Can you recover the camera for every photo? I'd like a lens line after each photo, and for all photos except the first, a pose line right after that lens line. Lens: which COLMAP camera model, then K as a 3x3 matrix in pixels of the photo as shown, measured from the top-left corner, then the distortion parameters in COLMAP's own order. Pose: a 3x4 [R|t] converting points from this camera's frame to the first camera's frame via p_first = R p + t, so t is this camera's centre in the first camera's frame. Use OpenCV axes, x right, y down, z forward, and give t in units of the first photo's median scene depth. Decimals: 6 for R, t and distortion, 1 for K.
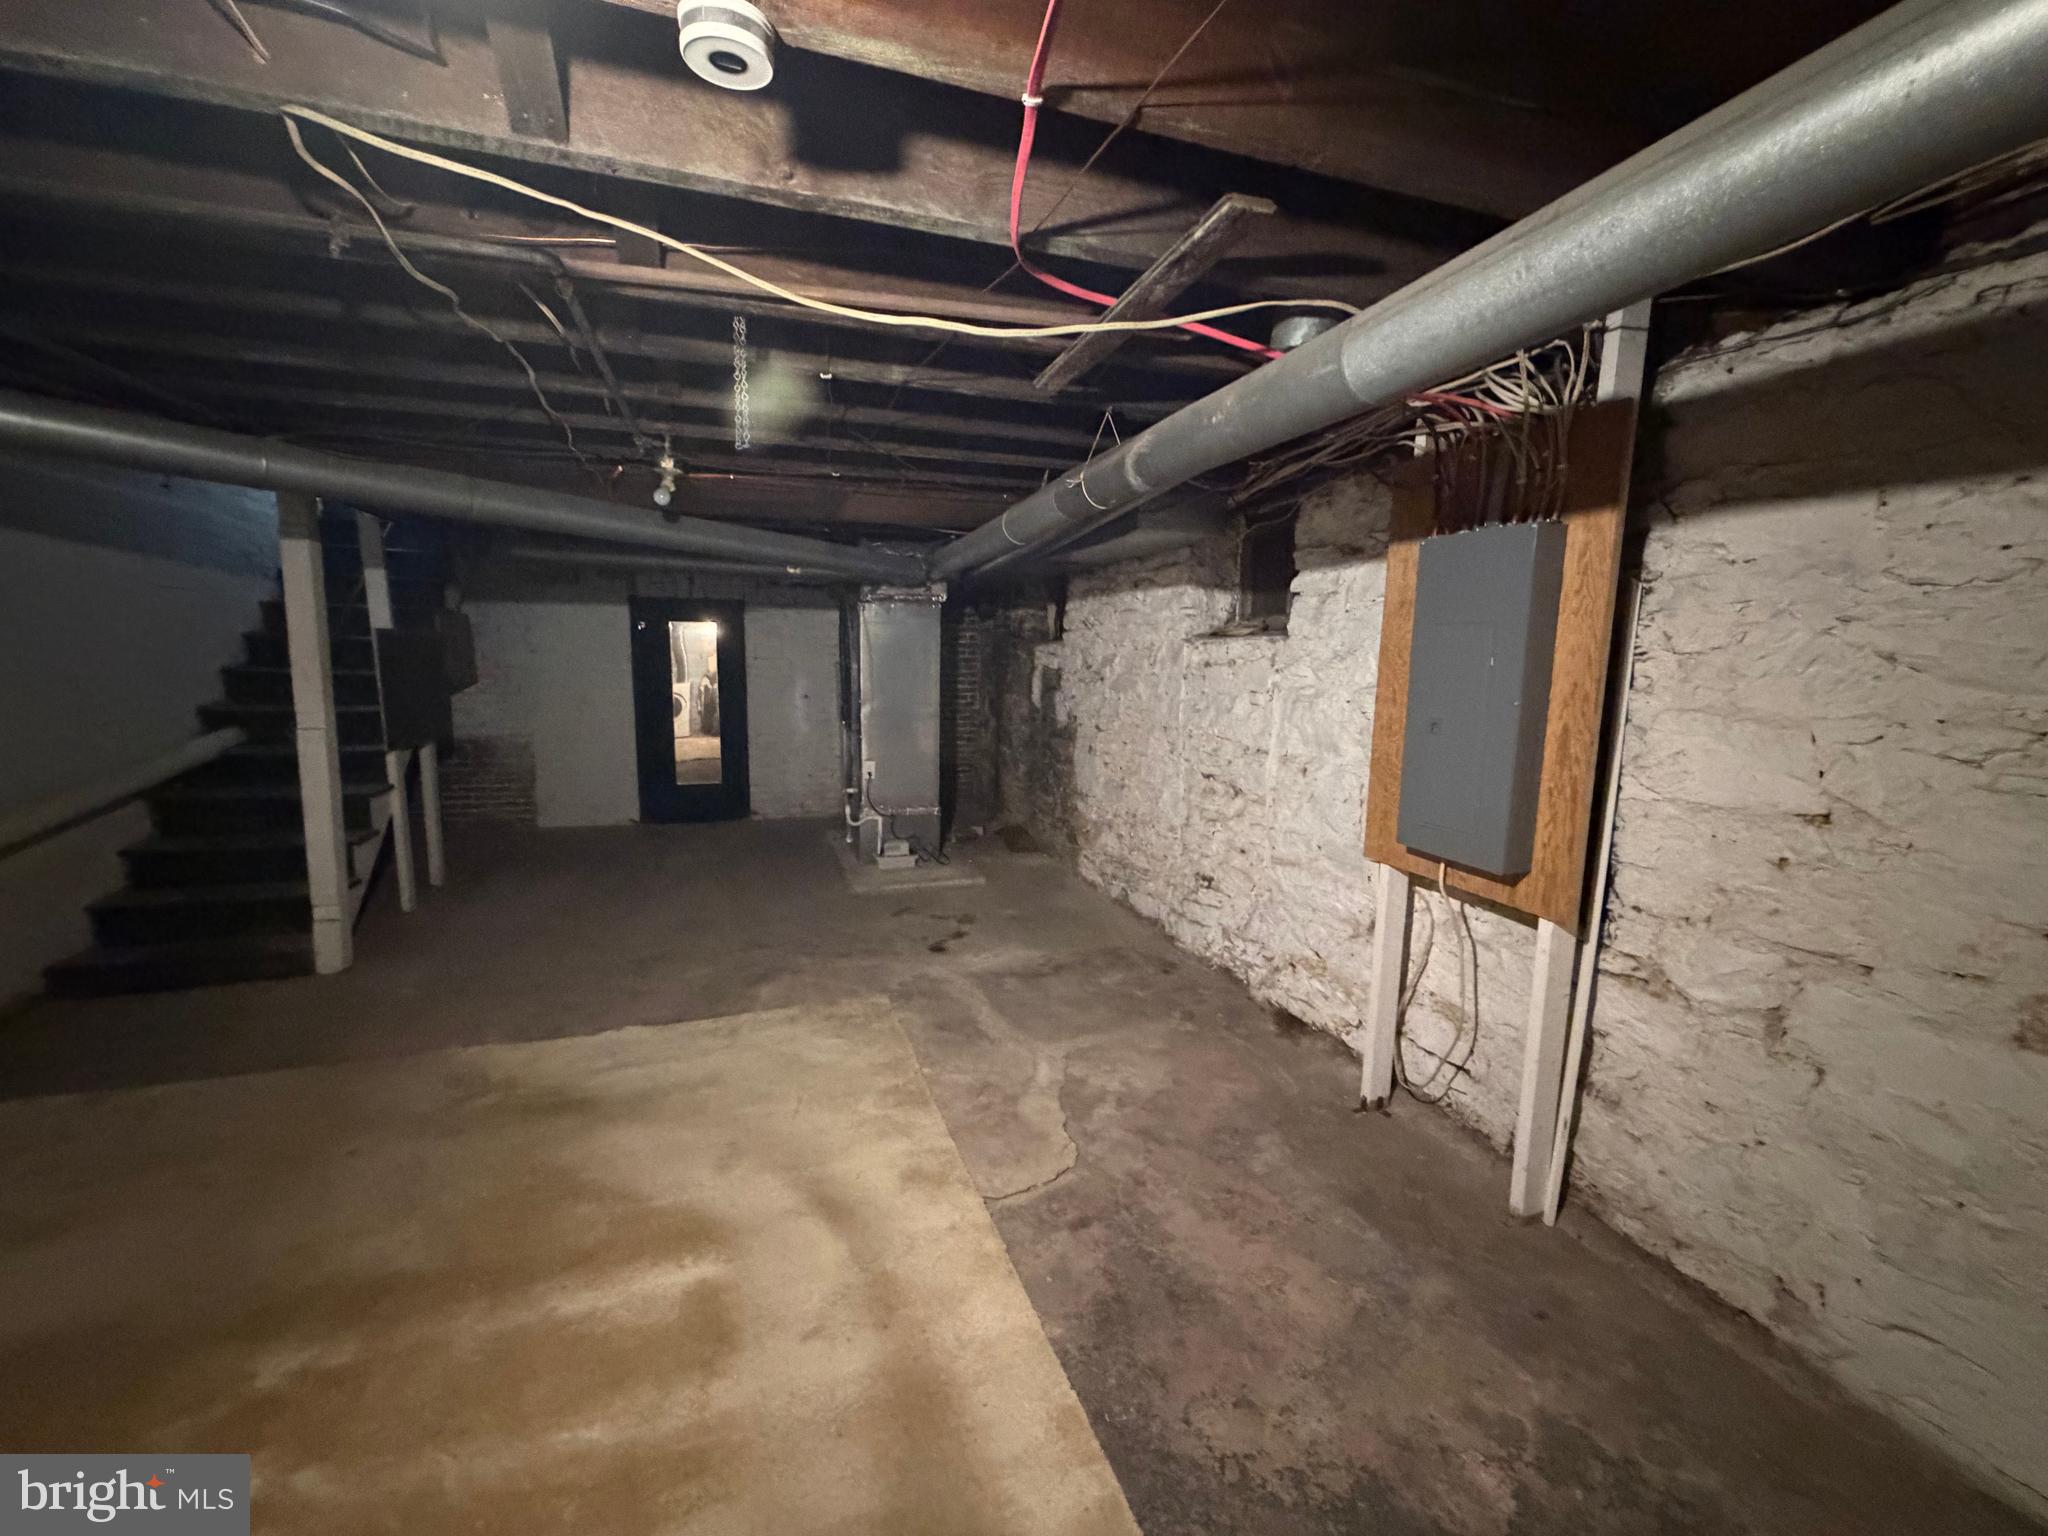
lens RADIAL K [[818.3, 0, 1028.8], [0, 818.3, 772.3], [0, 0, 1]] dist [-0.001014, 0.000435]
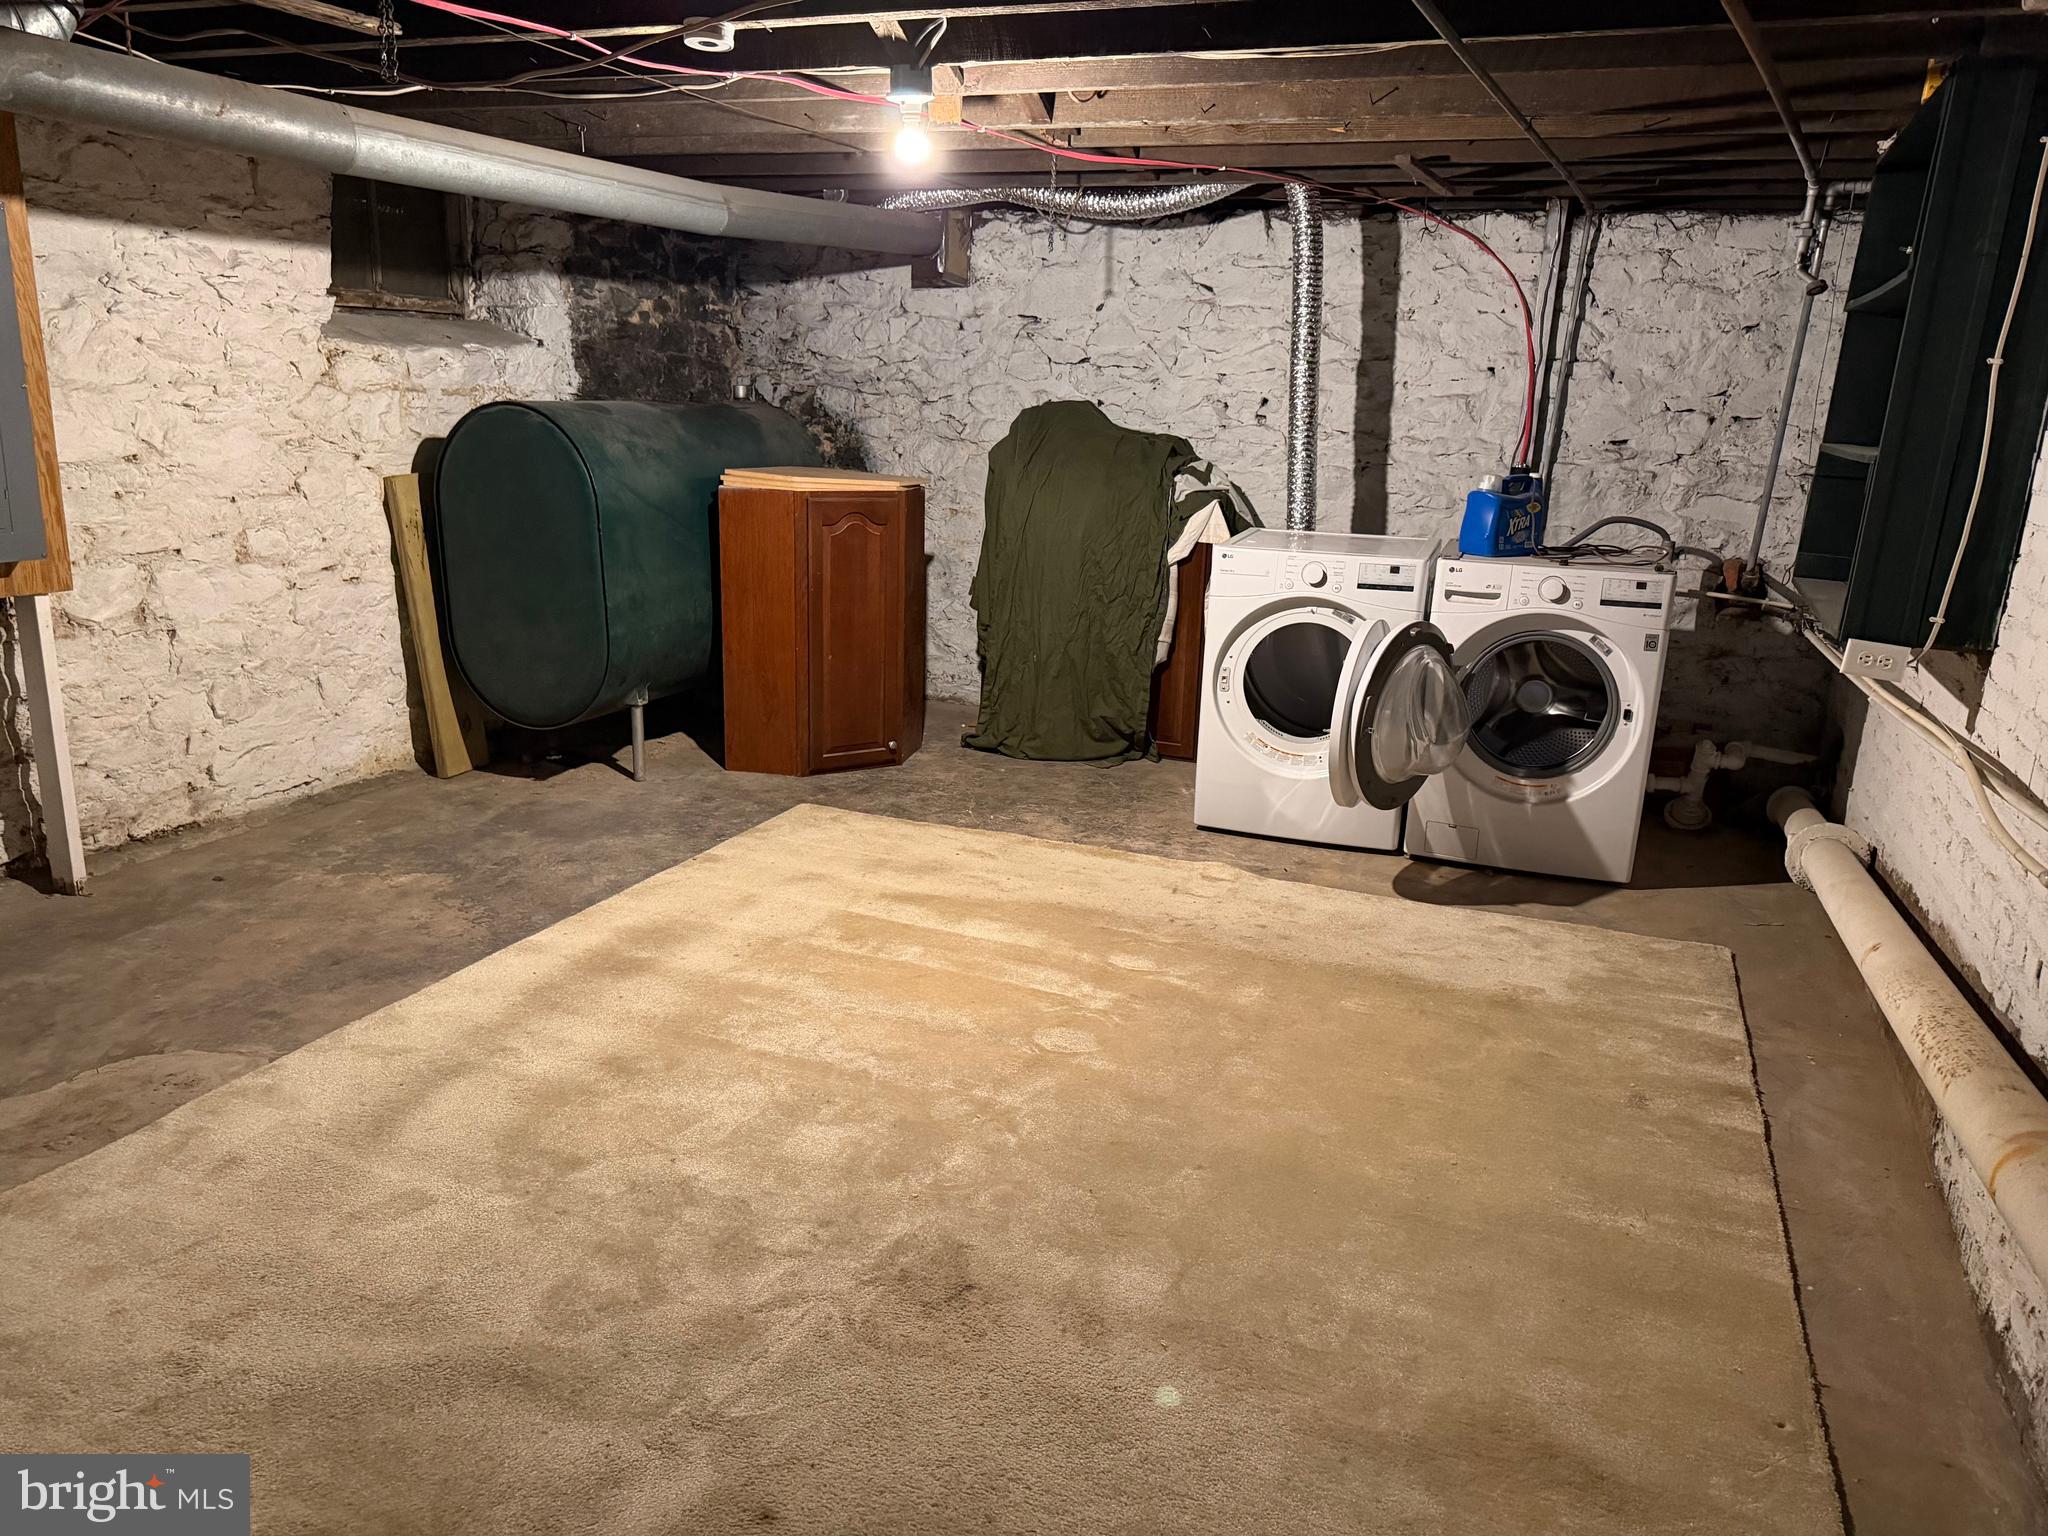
lens RADIAL K [[1450.2, 0, 1023.6], [0, 1450.2, 775.1], [0, 0, 1]] dist [0.022839, -0.020524]
pose [[-0.738464, -0.225714, 0.635393, -1.844171], [0.041278, 0.925410, 0.376713, -0.312303], [-0.673029, 0.304417, -0.674064, 1.778122]]
